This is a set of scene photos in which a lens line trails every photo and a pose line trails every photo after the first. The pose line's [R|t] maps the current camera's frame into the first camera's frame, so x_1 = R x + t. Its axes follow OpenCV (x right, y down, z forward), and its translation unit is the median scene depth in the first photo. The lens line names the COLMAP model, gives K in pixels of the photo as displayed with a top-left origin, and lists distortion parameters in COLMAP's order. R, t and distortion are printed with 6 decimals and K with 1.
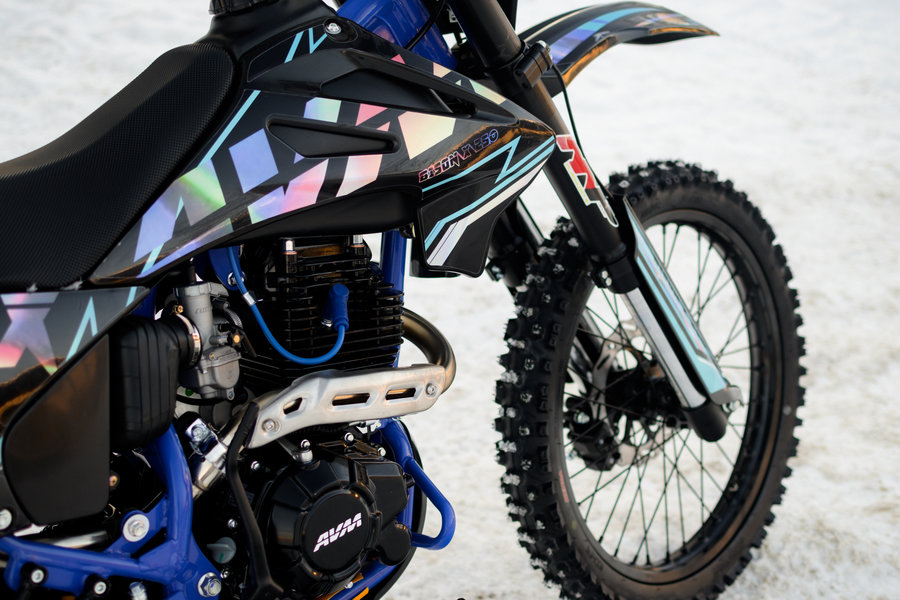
lens RADIAL K [[1388.4, 0, 450.0], [0, 1388.4, 300.0], [0, 0, 1]] dist [0.009350, 0.079083]
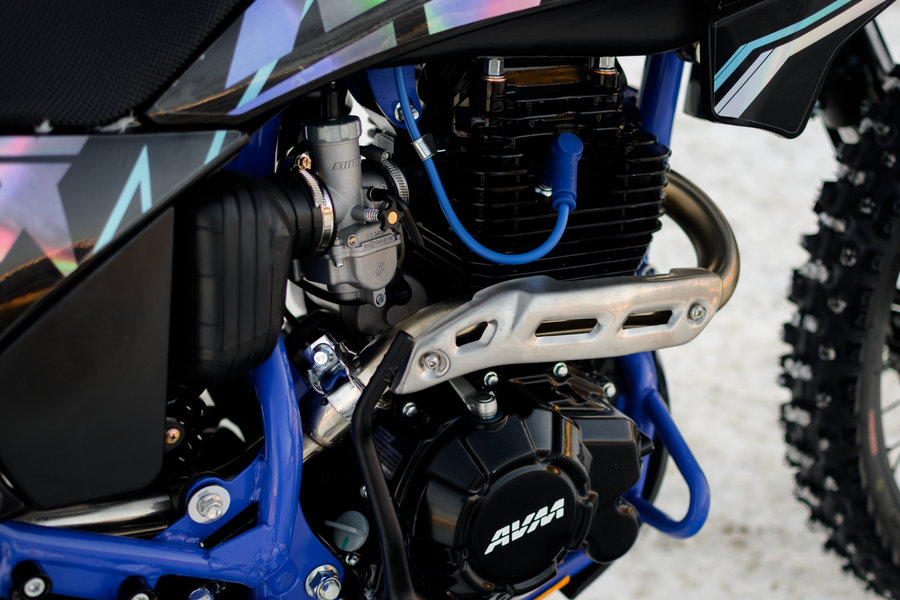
lens RADIAL K [[1371.3, 0, 450.0], [0, 1371.3, 300.0], [0, 0, 1]] dist [0.001497, 0.006552]
pose [[0.978022, 0.118217, -0.171749, -0.017602], [-0.083403, 0.976772, 0.197385, -0.057689], [0.191093, -0.178723, 0.965164, 0.390985]]
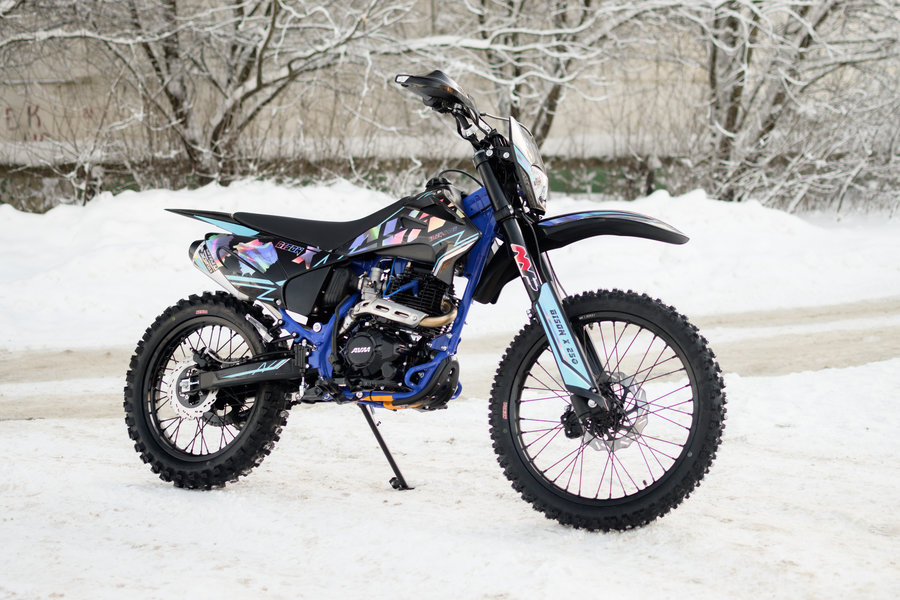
lens RADIAL K [[1404.4, 0, 450.3], [0, 1404.4, 281.8], [0, 0, 1]] dist [0.041994, 0.029726]
pose [[0.340678, 0.007039, -0.940154, 2.632382], [-0.389262, 0.911294, -0.134231, 0.348405], [0.855812, 0.411696, 0.313198, 0.200158]]
